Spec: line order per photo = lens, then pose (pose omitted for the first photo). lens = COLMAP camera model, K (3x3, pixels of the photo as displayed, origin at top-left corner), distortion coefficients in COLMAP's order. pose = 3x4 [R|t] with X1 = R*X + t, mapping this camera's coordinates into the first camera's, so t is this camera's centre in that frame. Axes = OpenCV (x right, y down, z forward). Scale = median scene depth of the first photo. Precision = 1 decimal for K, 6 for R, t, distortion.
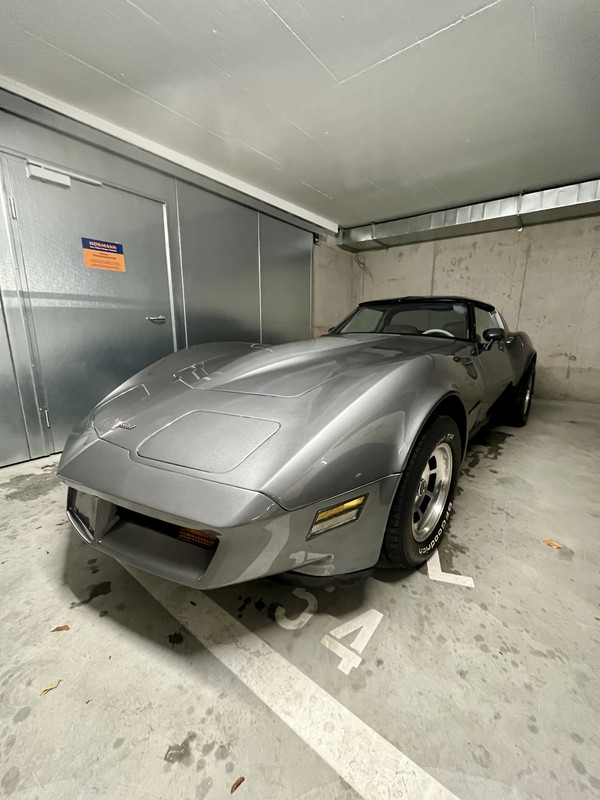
lens RADIAL K [[319.5, 0, 301.1], [0, 319.5, 401.1], [0, 0, 1]] dist [-0.003766, -0.000492]
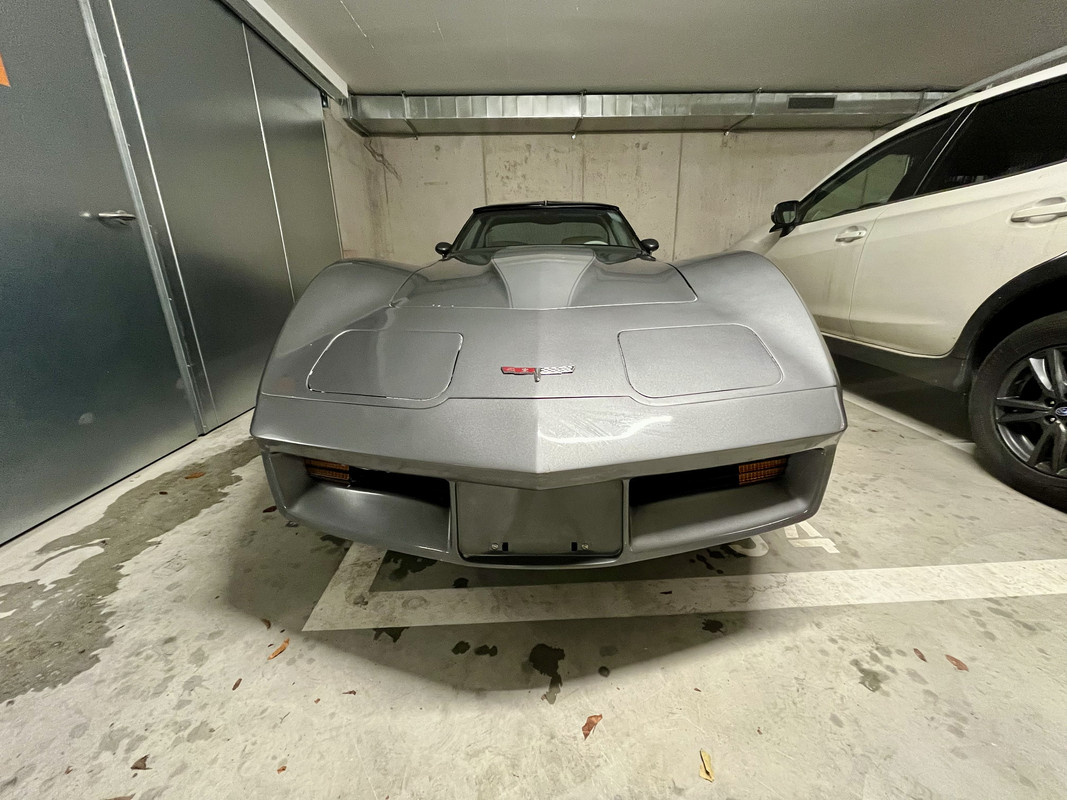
lens RADIAL K [[426.2, 0, 532.1], [0, 426.2, 403.7], [0, 0, 1]] dist [-0.003766, -0.000492]
pose [[0.768139, -0.219175, 0.601602, -0.332734], [0.163820, 0.975588, 0.146256, 0.005222], [-0.618971, -0.013791, 0.785293, 0.133250]]
